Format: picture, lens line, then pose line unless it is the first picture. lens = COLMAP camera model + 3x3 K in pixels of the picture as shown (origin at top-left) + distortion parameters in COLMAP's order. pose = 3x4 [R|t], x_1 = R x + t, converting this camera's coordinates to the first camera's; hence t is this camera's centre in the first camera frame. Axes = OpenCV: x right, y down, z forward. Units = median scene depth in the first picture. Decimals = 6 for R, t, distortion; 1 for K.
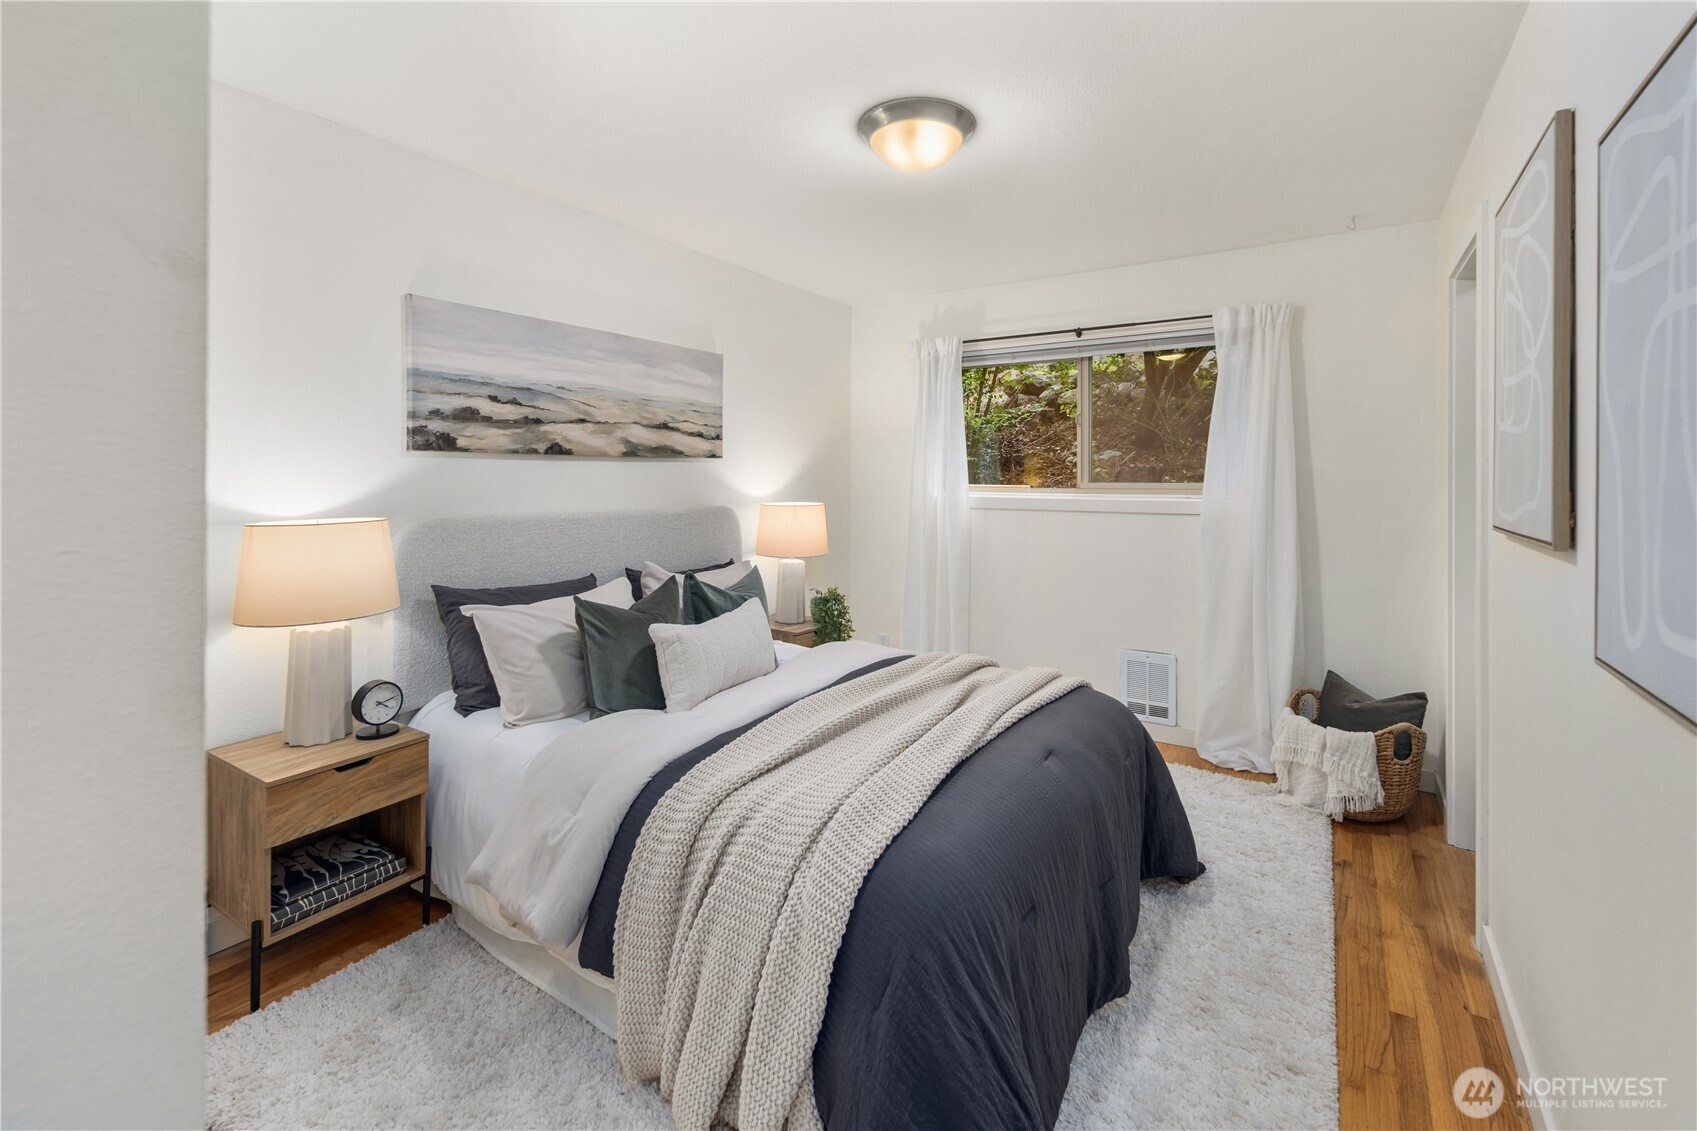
lens RADIAL K [[748.5, 0, 863.2], [0, 748.5, 560.5], [0, 0, 1]] dist [0.000680, -0.000031]
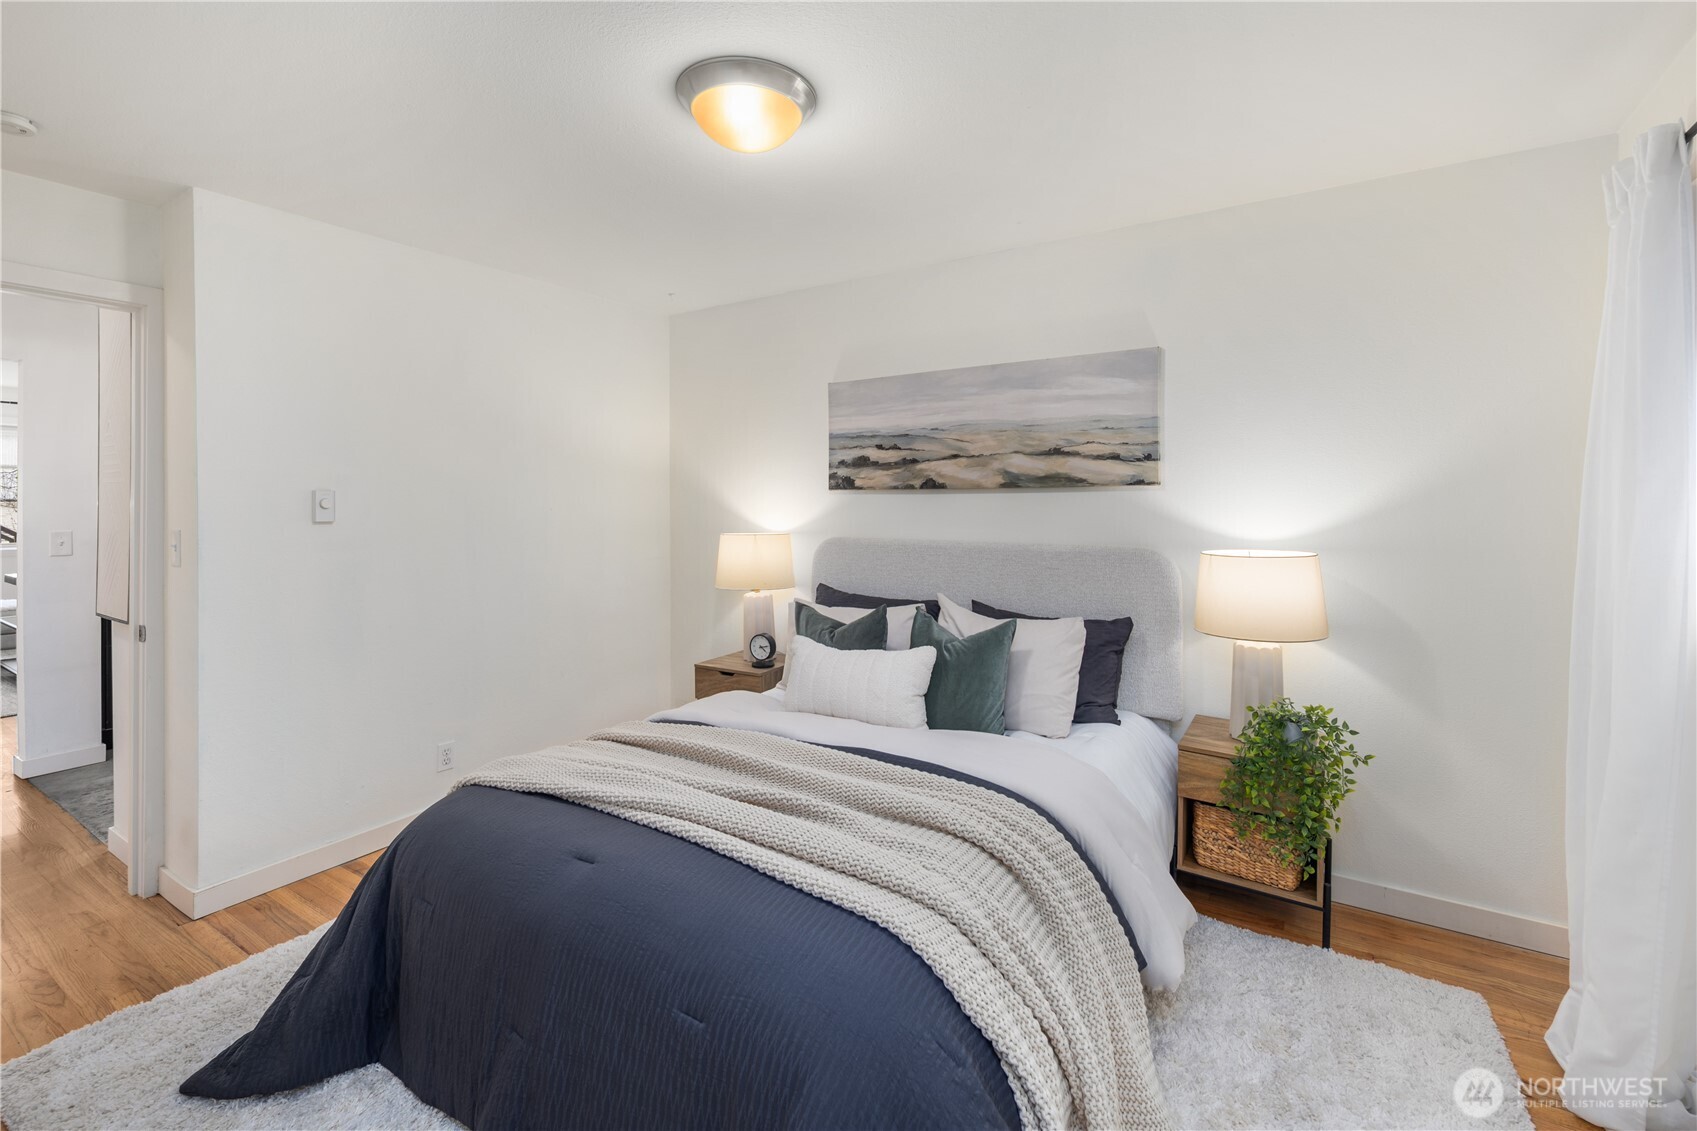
lens RADIAL K [[760.0, 0, 848.5], [0, 760.0, 565.5], [0, 0, 1]] dist [0.000878, -0.000007]
pose [[-0.013520, 0.085805, -0.996220, 0.735468], [-0.107425, 0.990420, 0.086763, -0.111925], [0.994121, 0.108192, -0.004172, 0.885246]]
